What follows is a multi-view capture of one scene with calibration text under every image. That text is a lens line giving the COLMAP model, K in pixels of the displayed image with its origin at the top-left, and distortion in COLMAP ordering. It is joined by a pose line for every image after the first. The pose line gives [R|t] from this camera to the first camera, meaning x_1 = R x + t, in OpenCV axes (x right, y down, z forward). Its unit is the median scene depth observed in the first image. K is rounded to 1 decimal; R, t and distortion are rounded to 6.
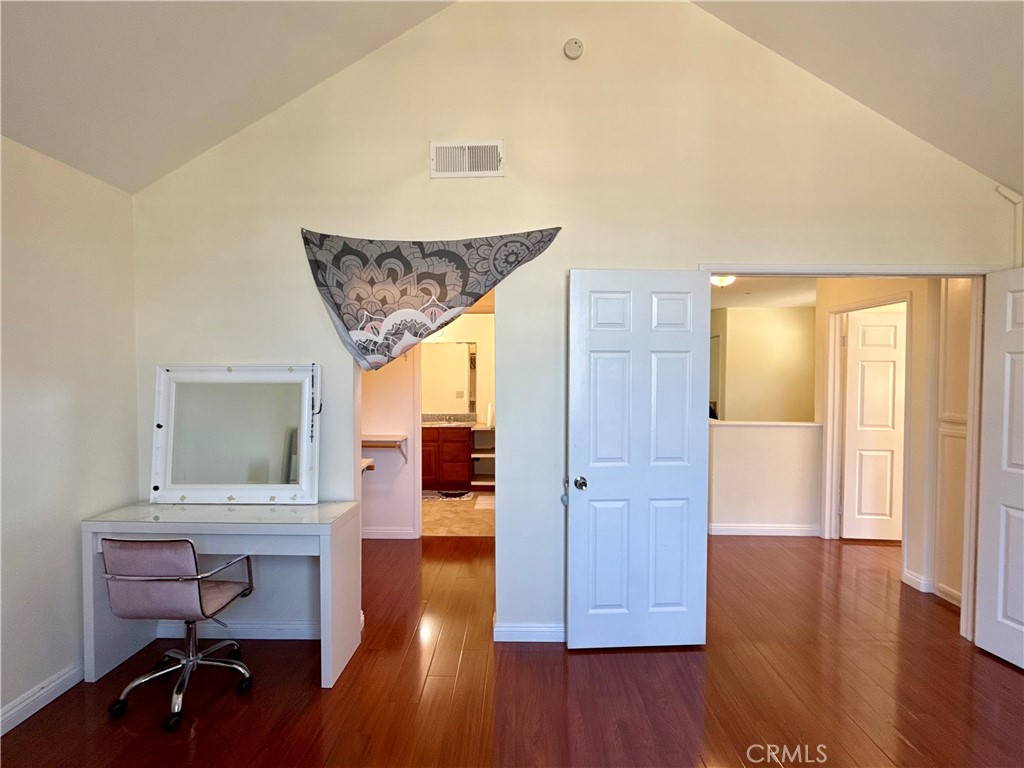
lens RADIAL K [[510.1, 0, 512.0], [0, 510.1, 384.0], [0, 0, 1]] dist [-0.000412, -0.000262]
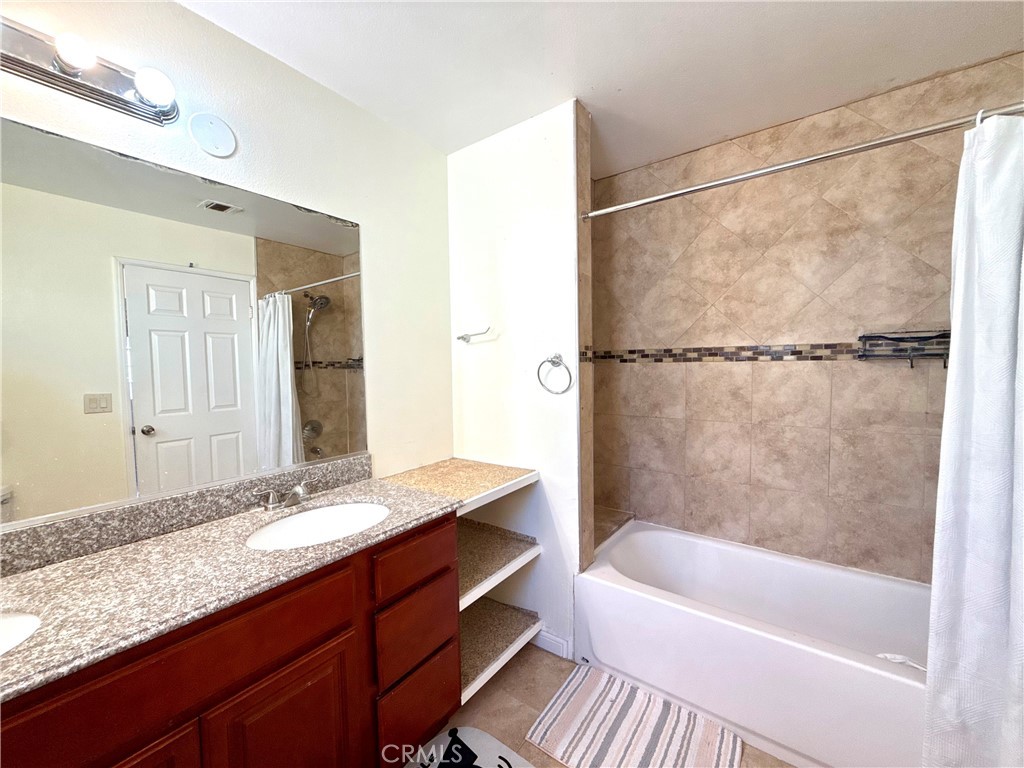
lens RADIAL K [[410.1, 0, 512.0], [0, 410.1, 384.0], [0, 0, 1]] dist [0.000133, -0.000012]
pose [[0.588700, -0.051585, 0.806704, -0.241660], [0.037368, 0.998632, 0.036588, 0.010239], [-0.807487, 0.008605, 0.589822, 0.846478]]
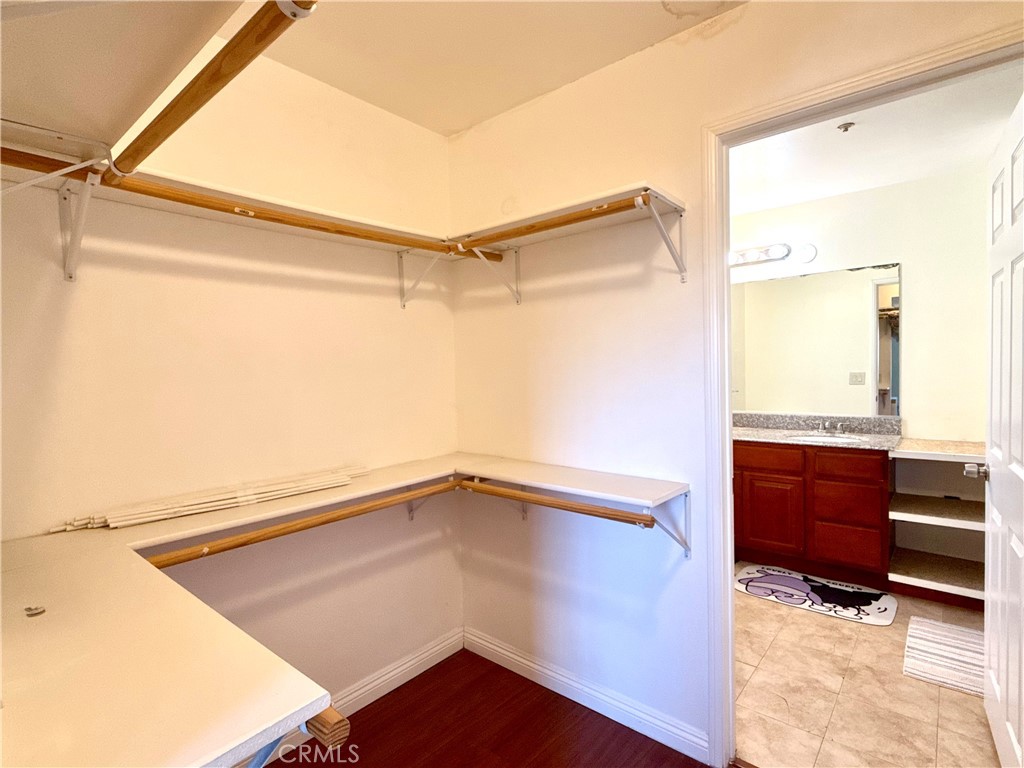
lens RADIAL K [[510.1, 0, 512.0], [0, 510.1, 384.0], [0, 0, 1]] dist [-0.000412, -0.000262]
pose [[0.767768, 0.001711, -0.640725, -0.048060], [0.015363, 0.999660, 0.021080, 0.013353], [0.640543, -0.026028, 0.767481, 0.458103]]
